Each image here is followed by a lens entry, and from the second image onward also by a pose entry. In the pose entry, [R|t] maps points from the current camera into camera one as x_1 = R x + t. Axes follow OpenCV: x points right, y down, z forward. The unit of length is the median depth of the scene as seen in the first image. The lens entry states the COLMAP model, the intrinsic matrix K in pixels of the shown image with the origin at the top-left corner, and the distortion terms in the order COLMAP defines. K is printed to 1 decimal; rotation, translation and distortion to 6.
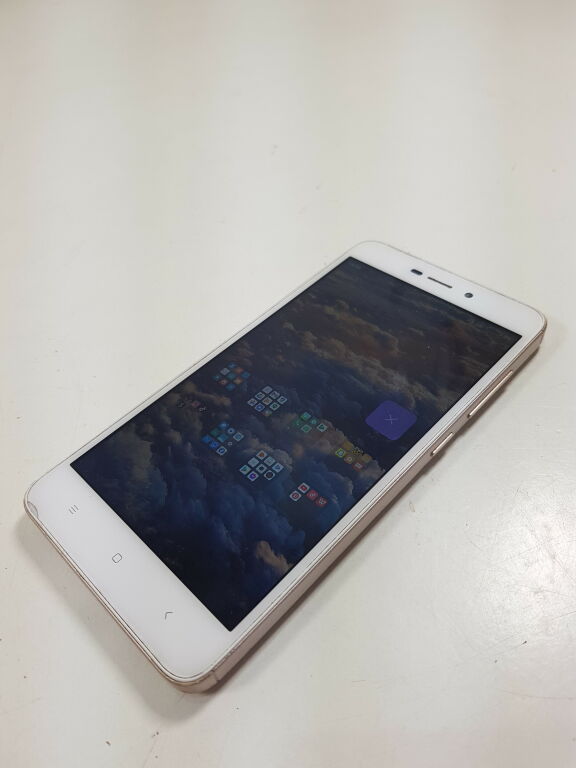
lens RADIAL K [[611.4, 0, 282.2], [0, 611.4, 382.6], [0, 0, 1]] dist [0.120628, -0.357613]
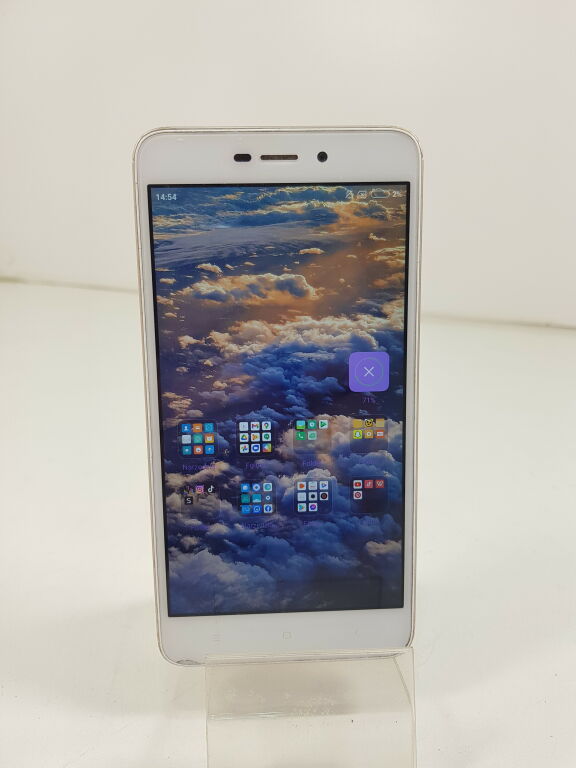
lens RADIAL K [[611.4, 0, 282.2], [0, 611.4, 382.6], [0, 0, 1]] dist [0.120628, -0.357613]
pose [[0.686804, -0.726295, 0.028213, 0.038667], [0.451196, 0.456452, 0.766859, -0.717764], [-0.569844, -0.513952, 0.641195, 0.416762]]
